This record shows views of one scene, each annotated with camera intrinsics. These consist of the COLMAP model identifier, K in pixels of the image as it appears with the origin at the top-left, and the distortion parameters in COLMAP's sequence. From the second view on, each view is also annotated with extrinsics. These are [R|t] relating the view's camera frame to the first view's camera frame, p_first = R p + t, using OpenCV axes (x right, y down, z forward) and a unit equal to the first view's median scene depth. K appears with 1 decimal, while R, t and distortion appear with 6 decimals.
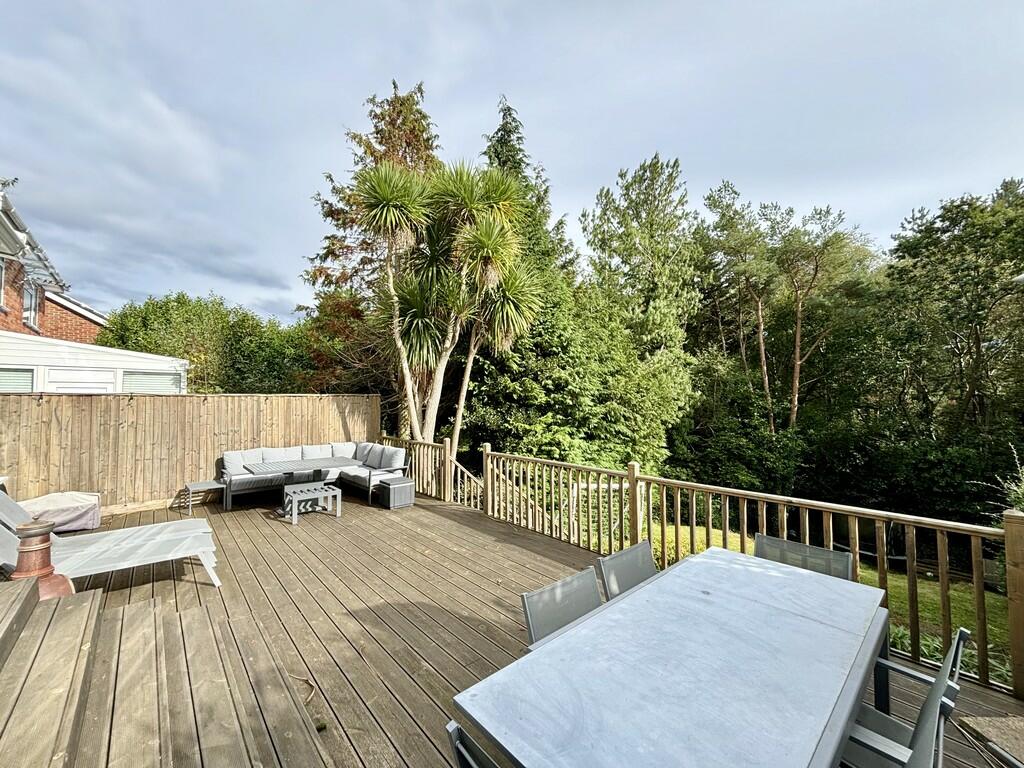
lens RADIAL K [[416.6, 0, 512.0], [0, 416.6, 384.0], [0, 0, 1]] dist [-0.013449, 0.000141]
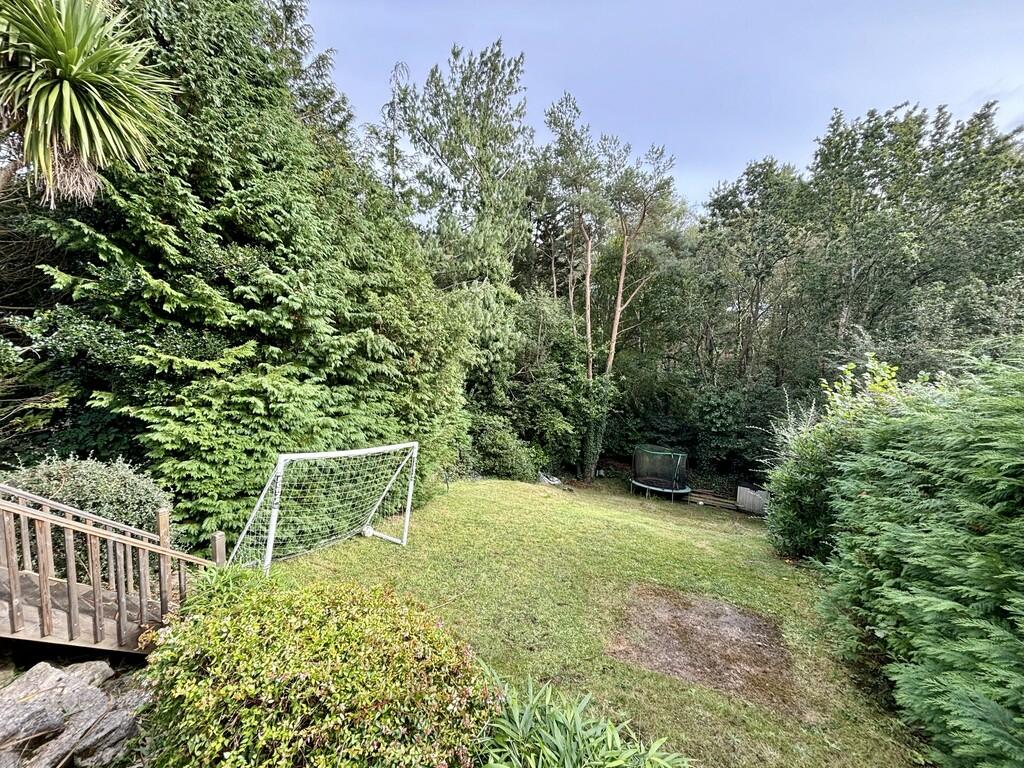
lens RADIAL K [[404.4, 0, 513.3], [0, 404.4, 403.4], [0, 0, 1]] dist [-0.000940, -0.000017]
pose [[0.938959, -0.015335, 0.343688, 0.128077], [-0.045803, 0.984540, 0.169065, 0.021815], [-0.340967, -0.174487, 0.923740, 0.163822]]
